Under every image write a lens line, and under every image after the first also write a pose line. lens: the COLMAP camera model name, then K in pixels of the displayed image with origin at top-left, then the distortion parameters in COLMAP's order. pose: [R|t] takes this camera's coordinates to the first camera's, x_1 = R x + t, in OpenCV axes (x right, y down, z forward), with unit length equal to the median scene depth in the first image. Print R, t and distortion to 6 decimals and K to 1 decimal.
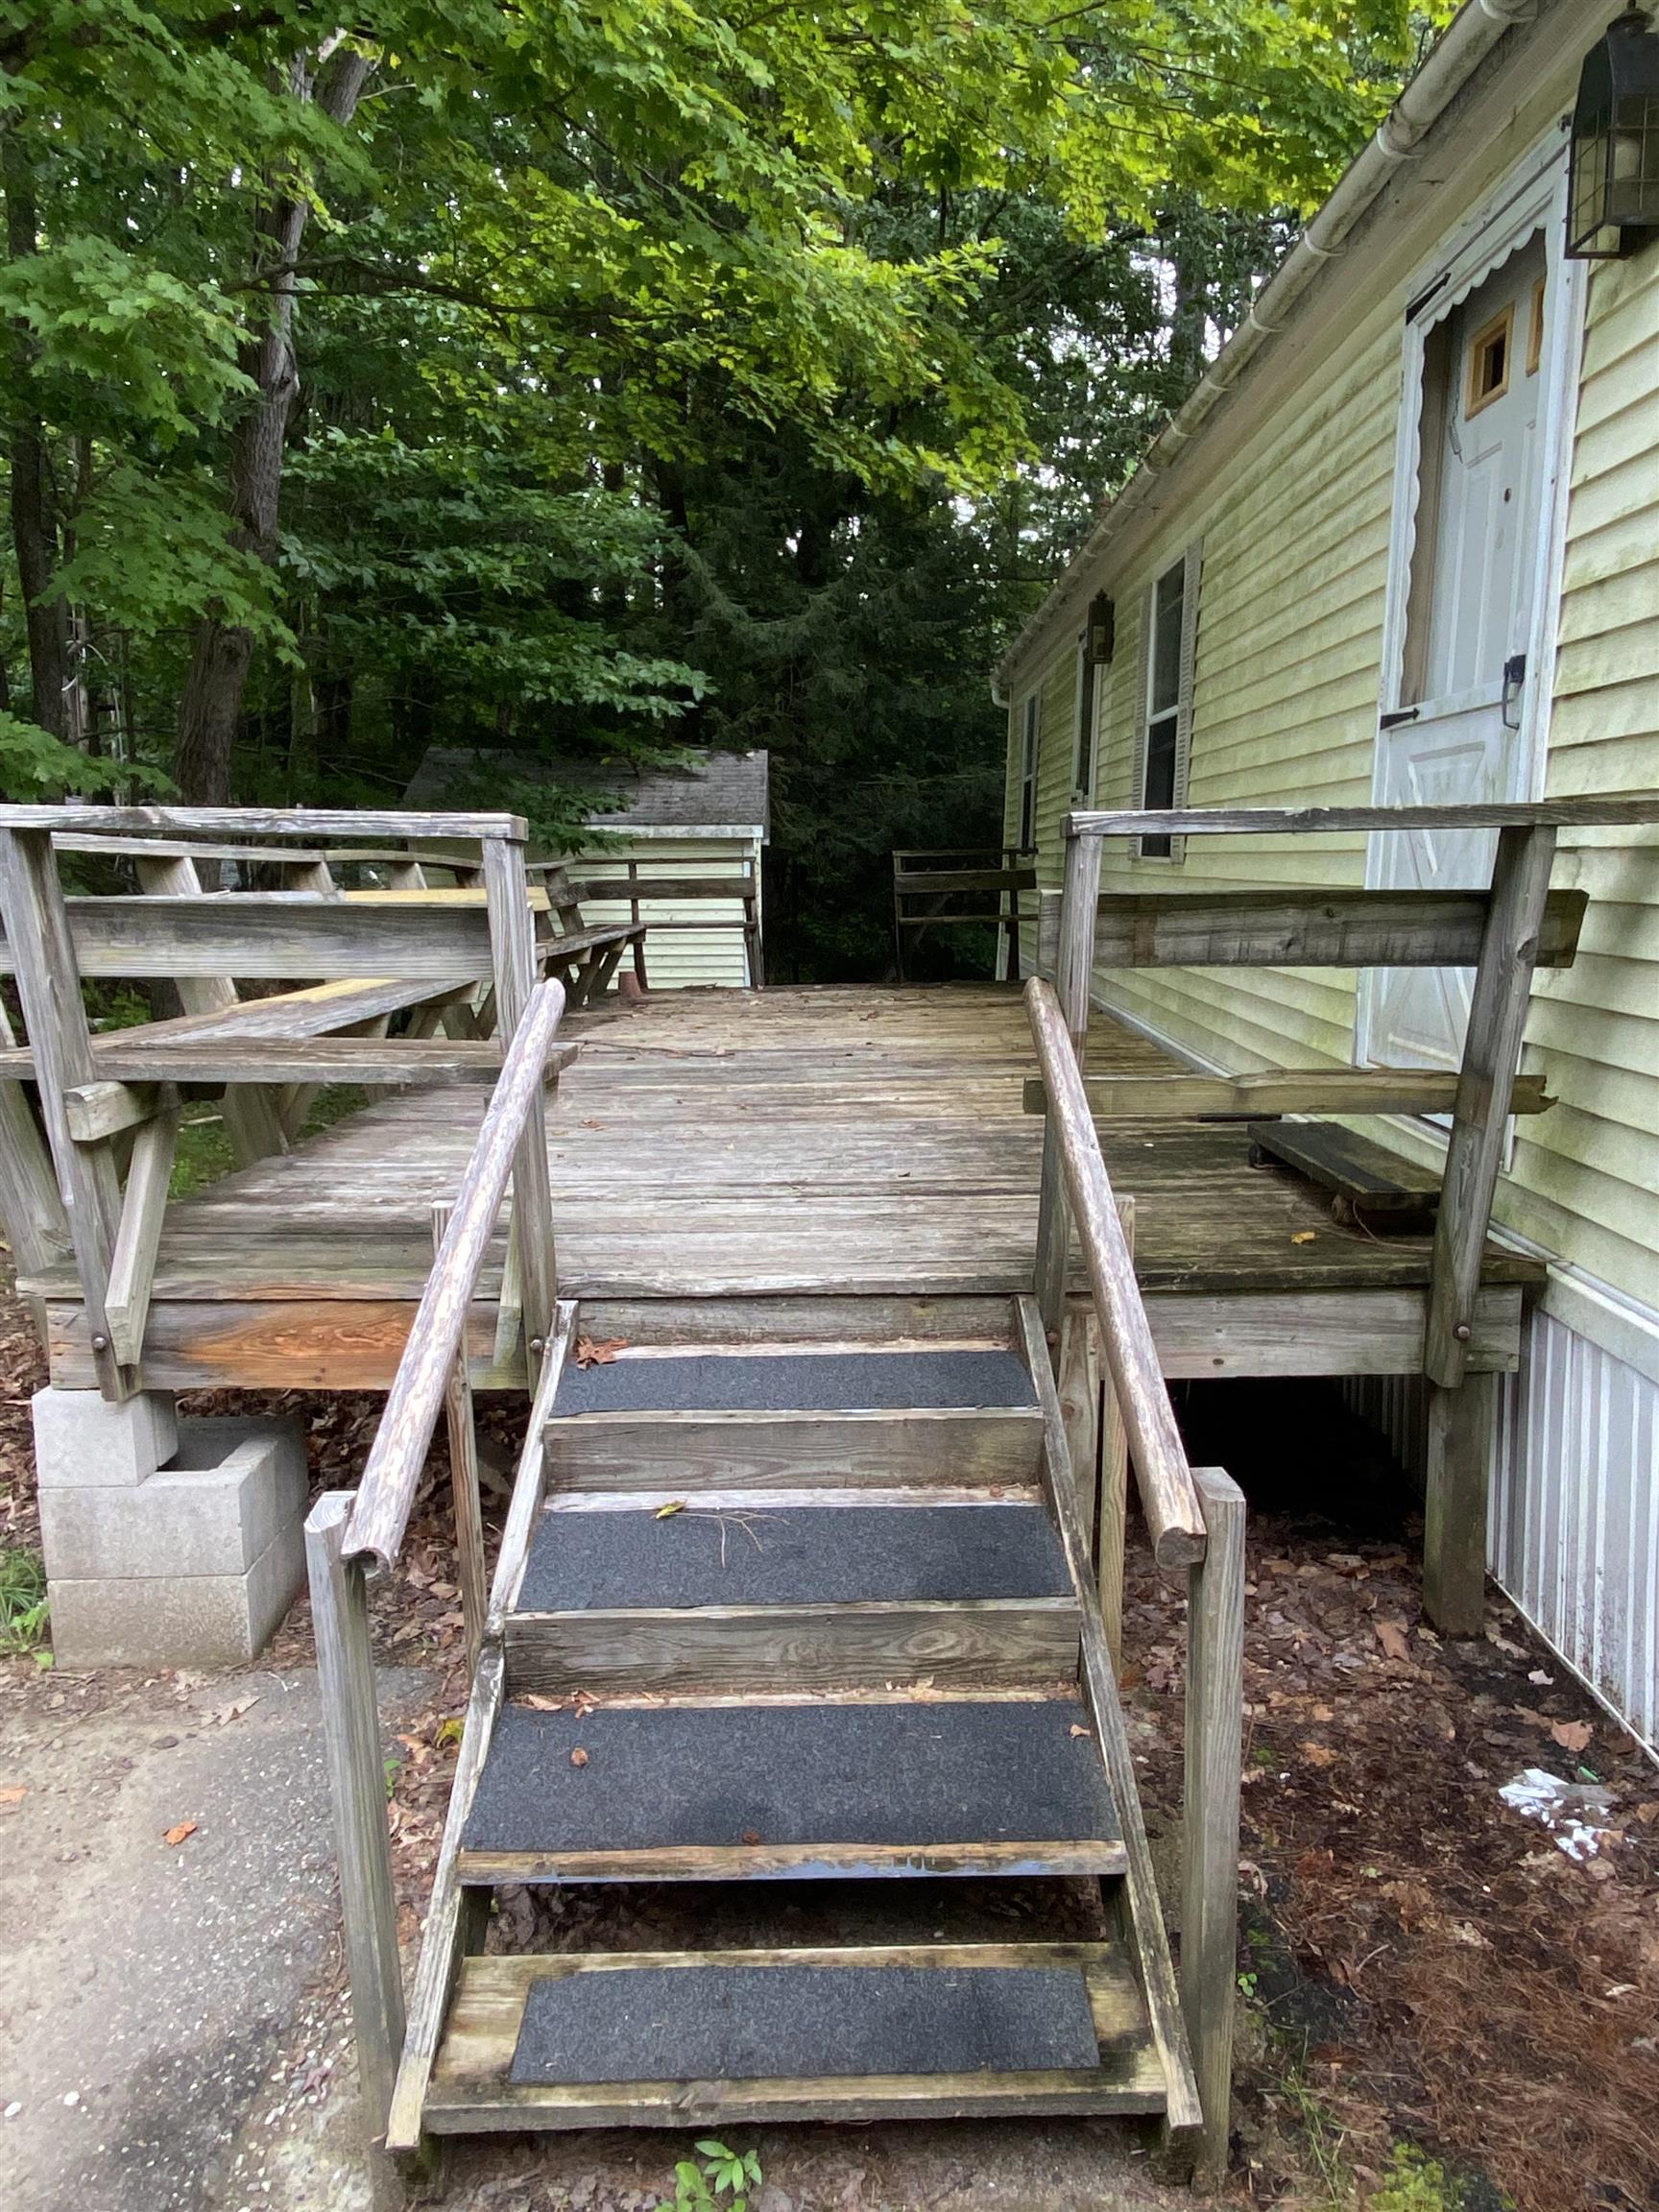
lens RADIAL K [[1515.4, 0, 829.5], [0, 1515.4, 1106.0], [0, 0, 1]] dist [-0.001528, -0.000423]
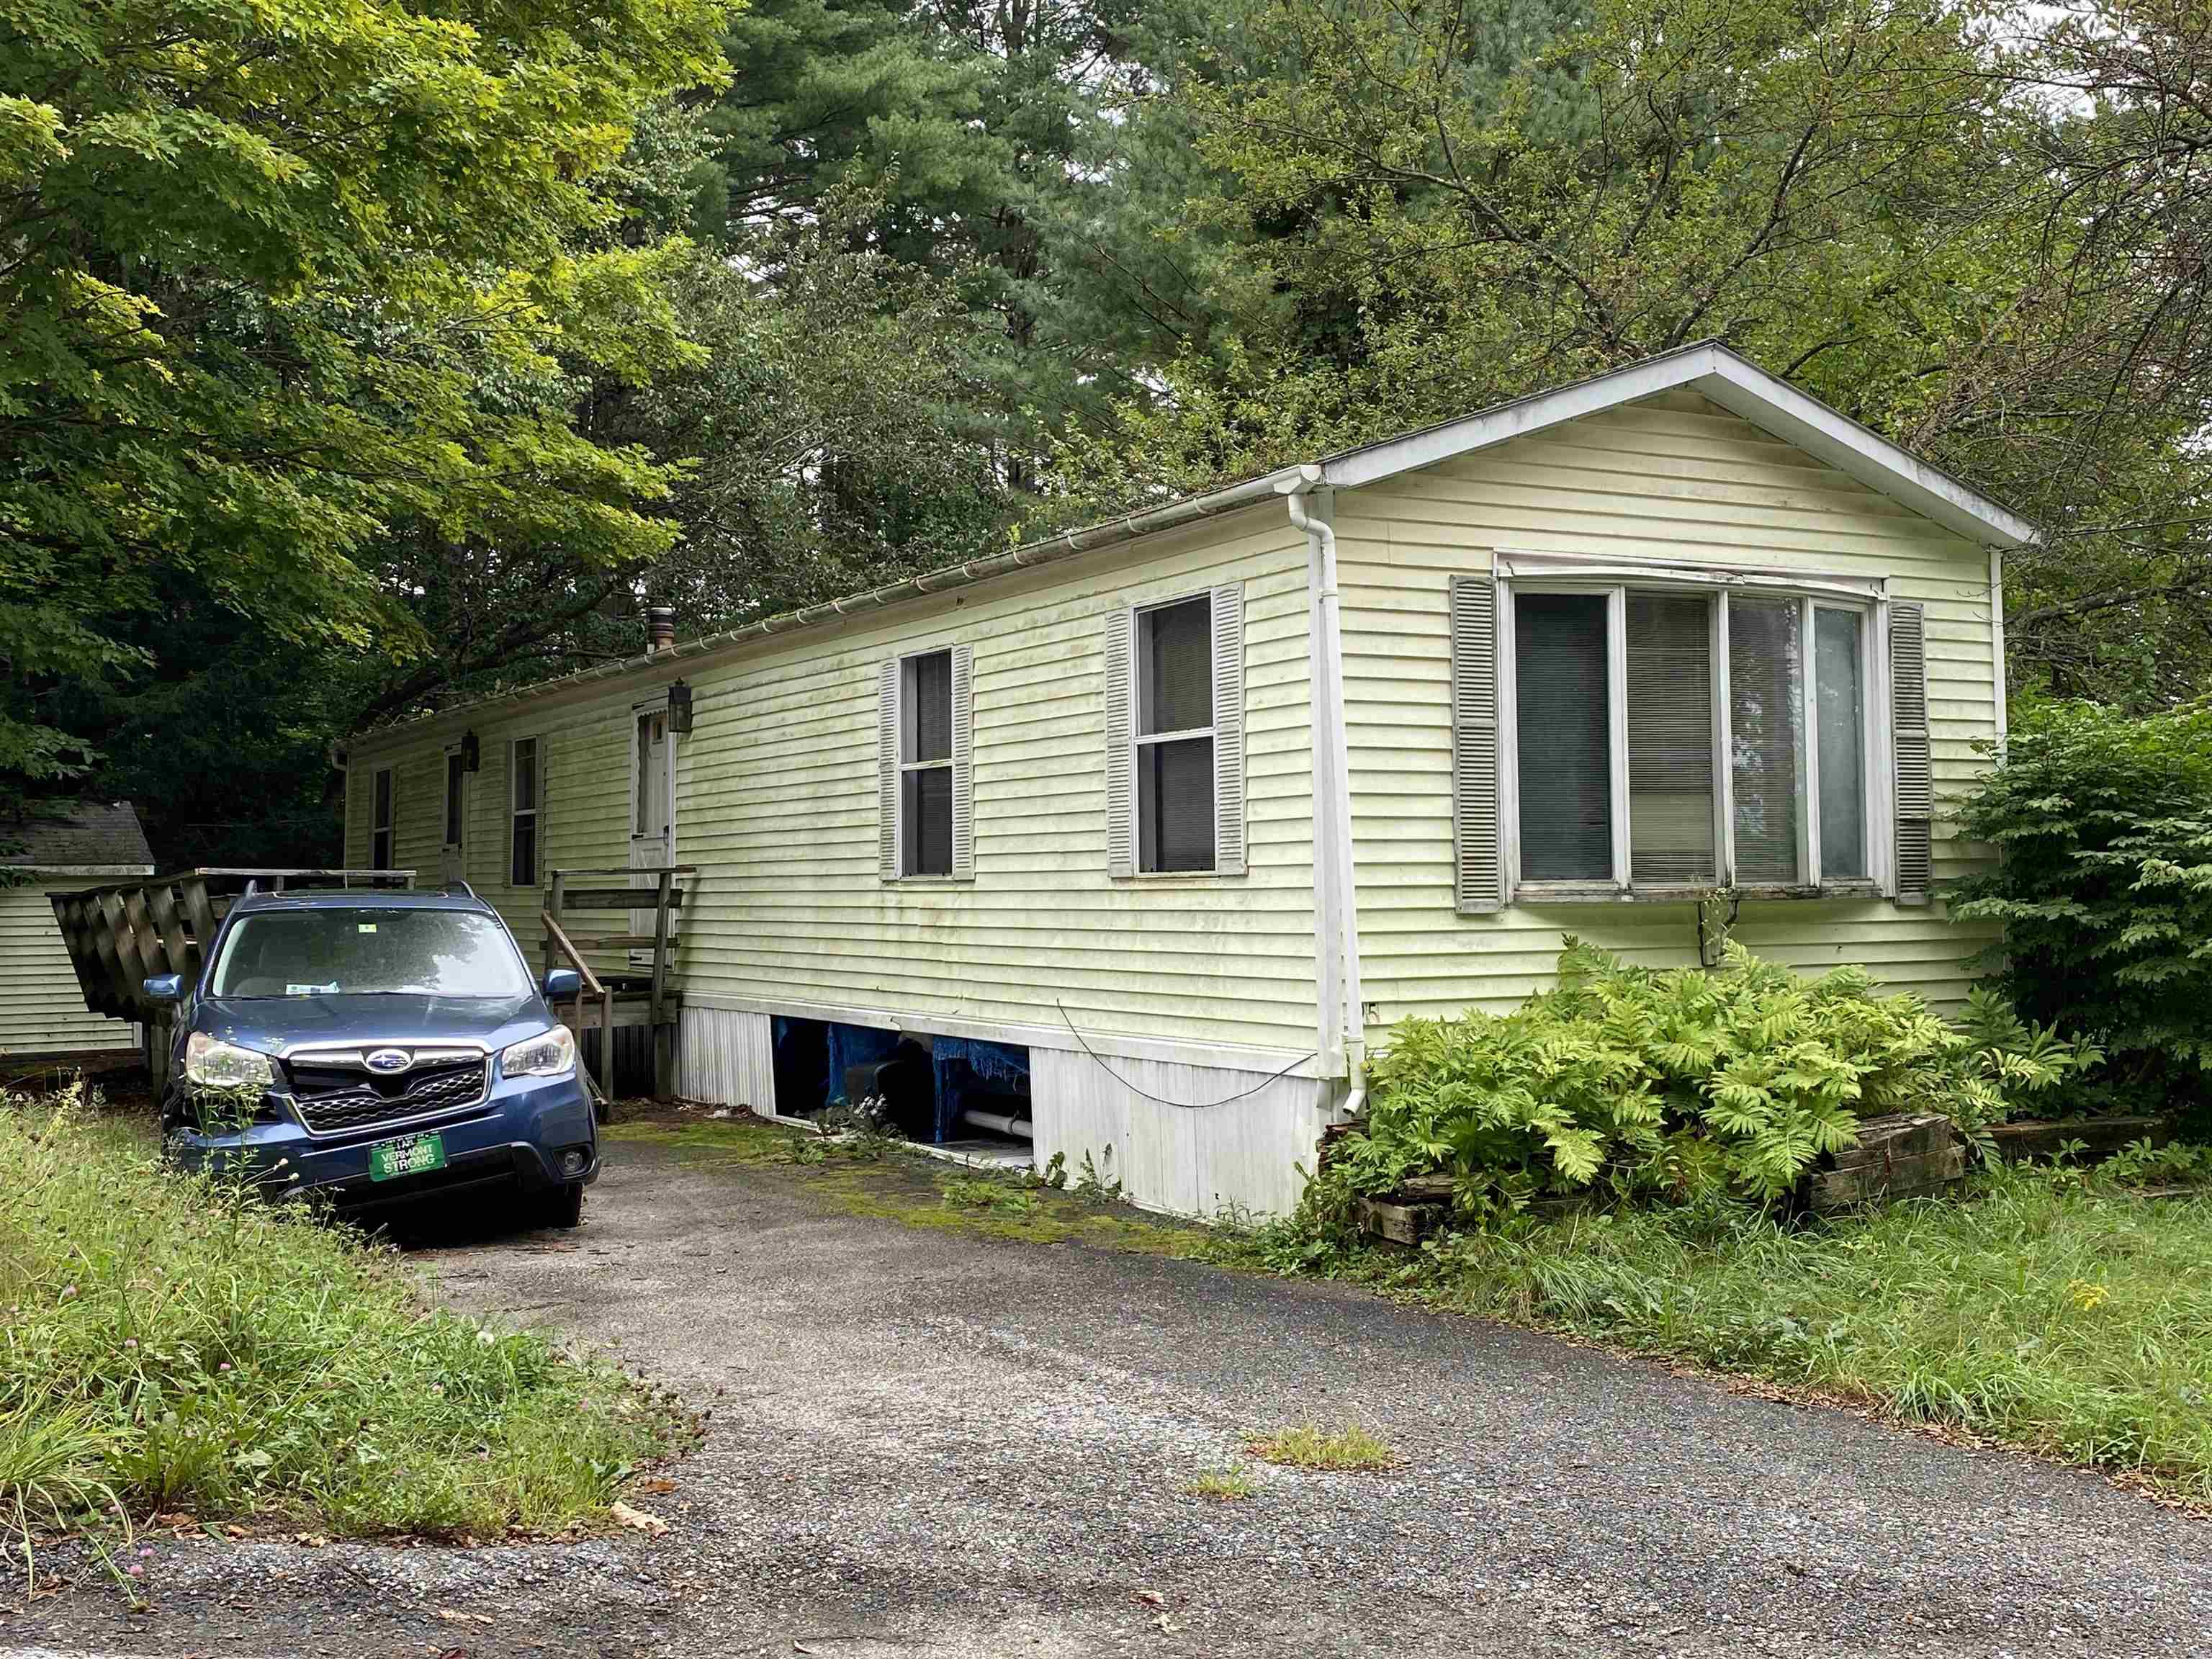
lens RADIAL K [[2334.8, 0, 1106.0], [0, 2334.8, 829.5], [0, 0, 1]] dist [0.140933, 0.001421]
pose [[0.863883, 0.007672, 0.503634, -1.315463], [0.088614, 0.981974, -0.166958, 0.665061], [-0.495836, 0.188862, 0.847631, -3.846781]]
